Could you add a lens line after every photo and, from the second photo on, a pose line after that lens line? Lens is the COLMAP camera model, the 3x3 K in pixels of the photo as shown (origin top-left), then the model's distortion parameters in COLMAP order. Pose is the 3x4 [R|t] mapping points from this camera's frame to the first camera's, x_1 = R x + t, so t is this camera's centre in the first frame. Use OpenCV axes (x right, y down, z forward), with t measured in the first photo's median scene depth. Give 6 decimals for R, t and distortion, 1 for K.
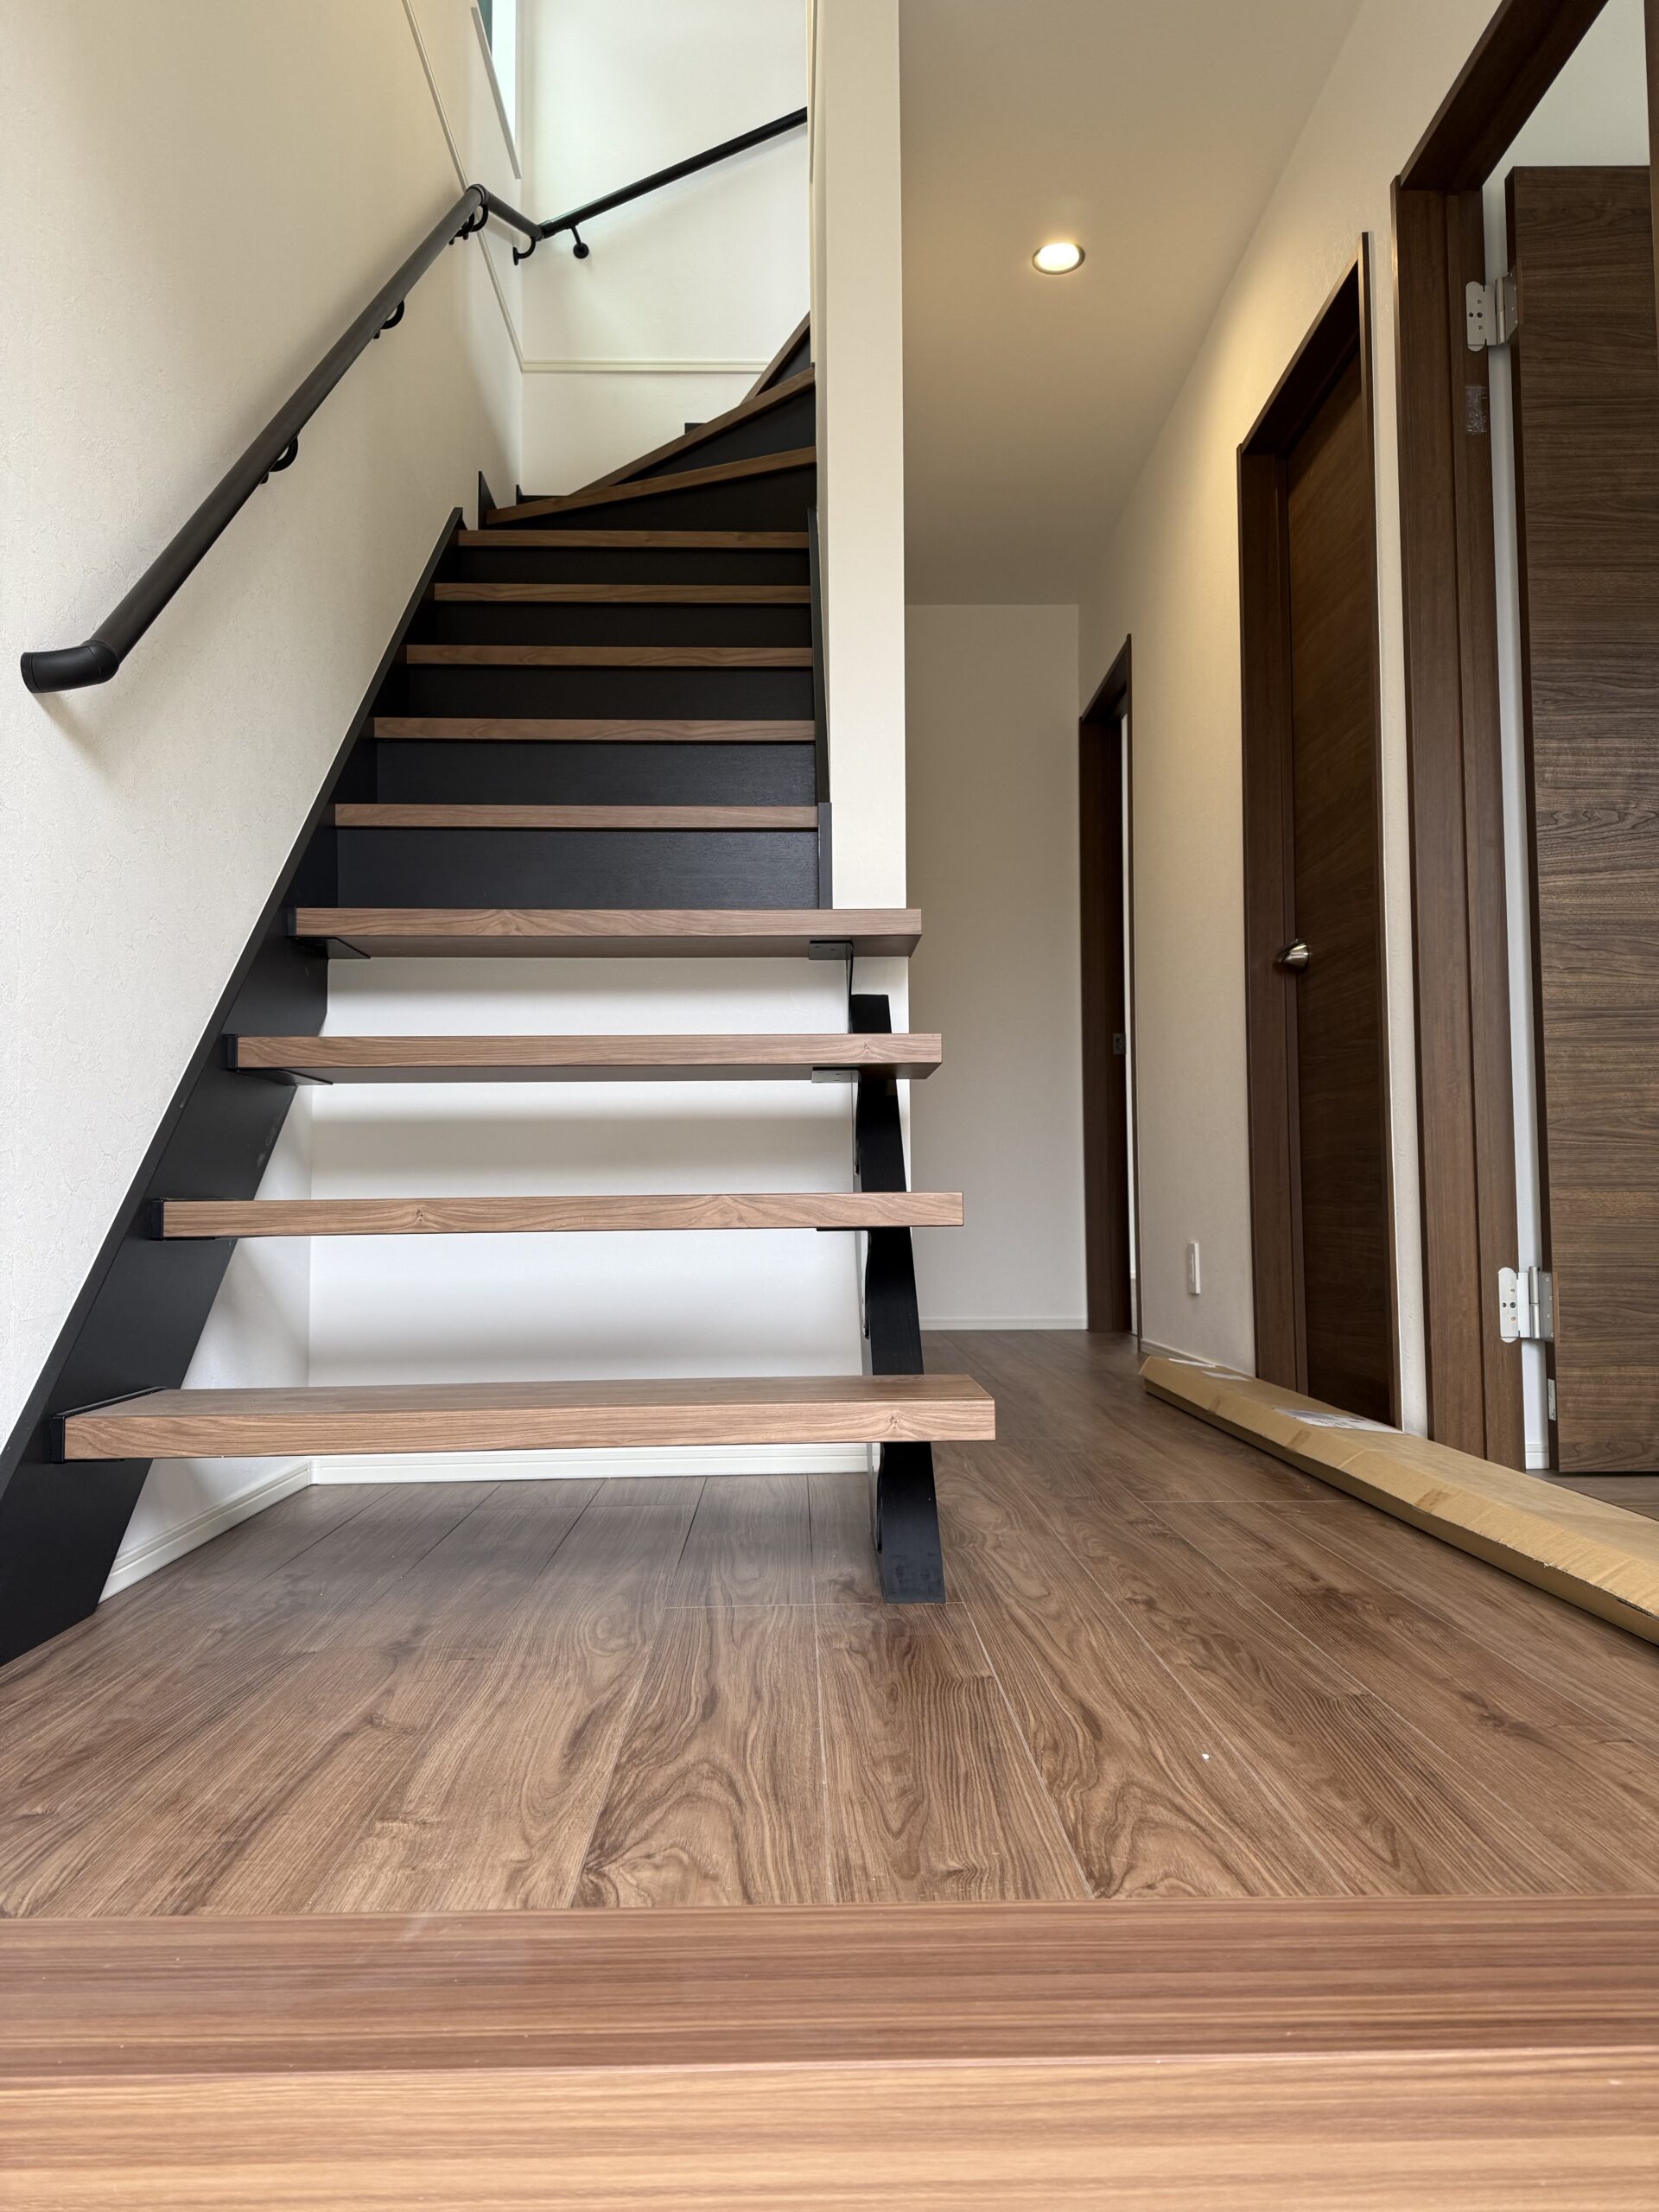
lens RADIAL K [[1558.5, 0, 827.4], [0, 1558.5, 1101.2], [0, 0, 1]] dist [0.024189, -0.025906]
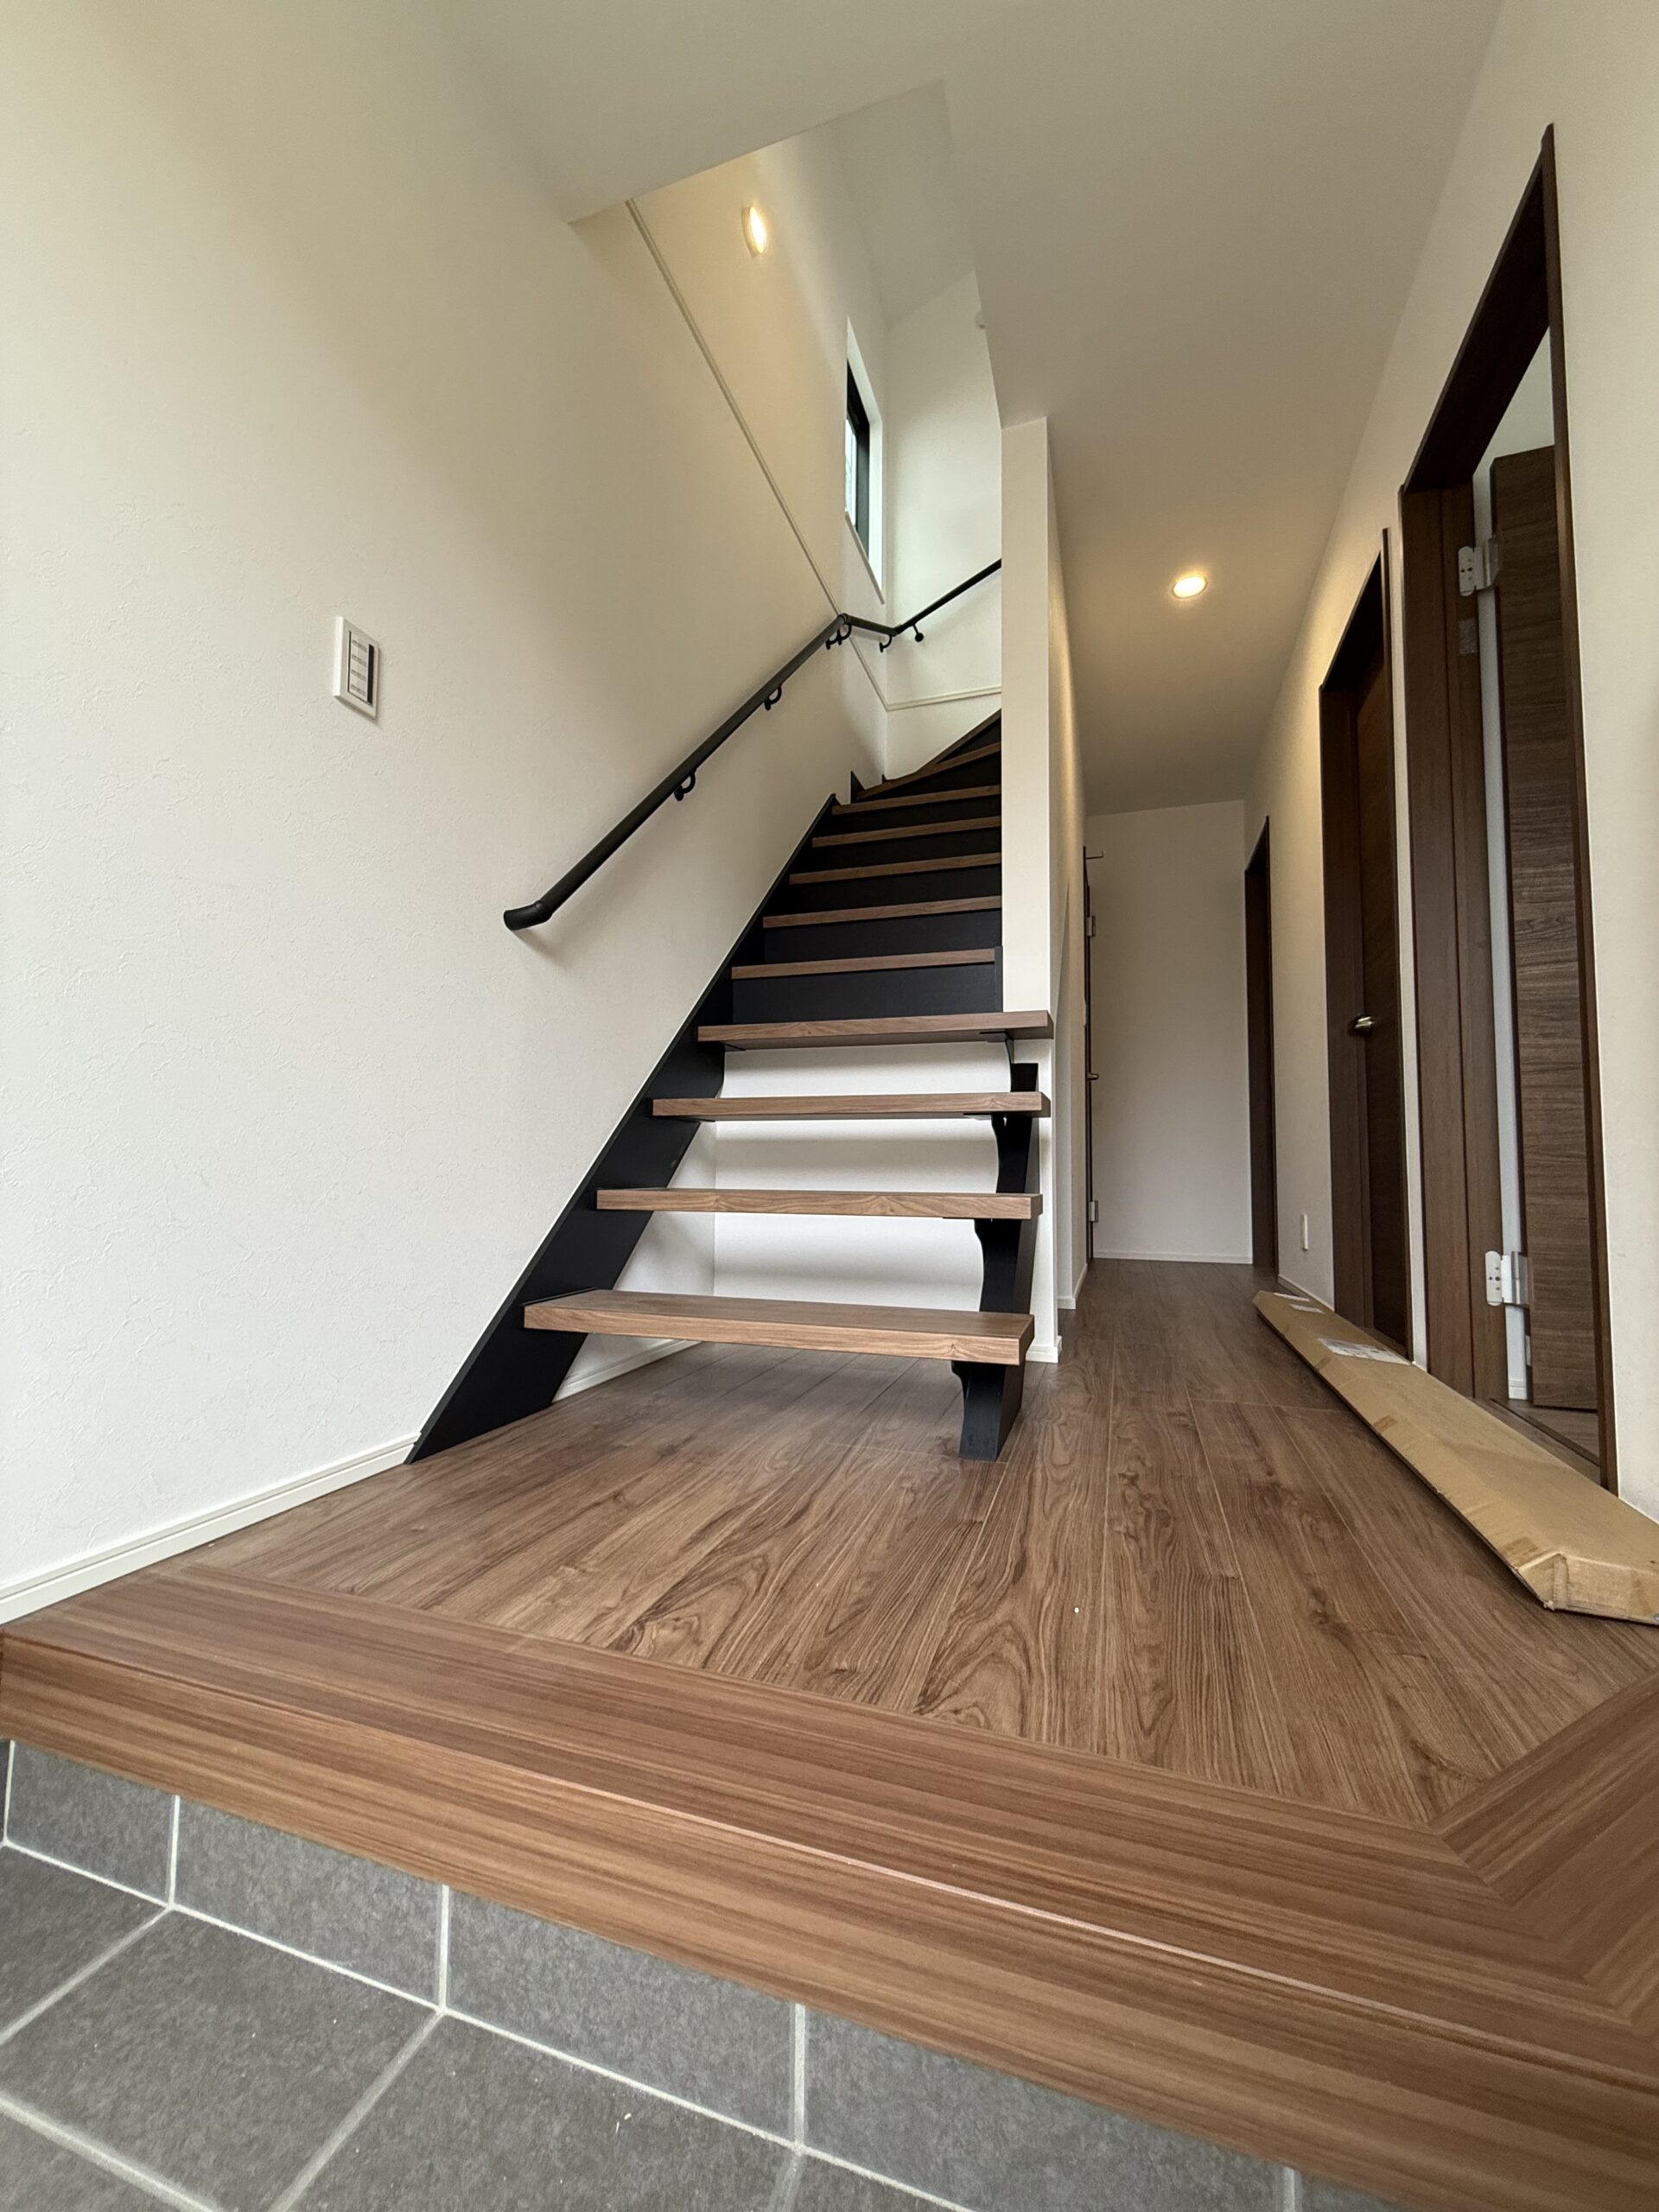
lens RADIAL K [[874.5, 0, 826.3], [0, 874.5, 1103.5], [0, 0, 1]] dist [0.000234, 0.000018]
pose [[0.940797, -0.007687, -0.338885, 0.167442], [0.006298, 0.999967, -0.005199, -0.028259], [0.338913, 0.002757, 0.940814, 0.084914]]
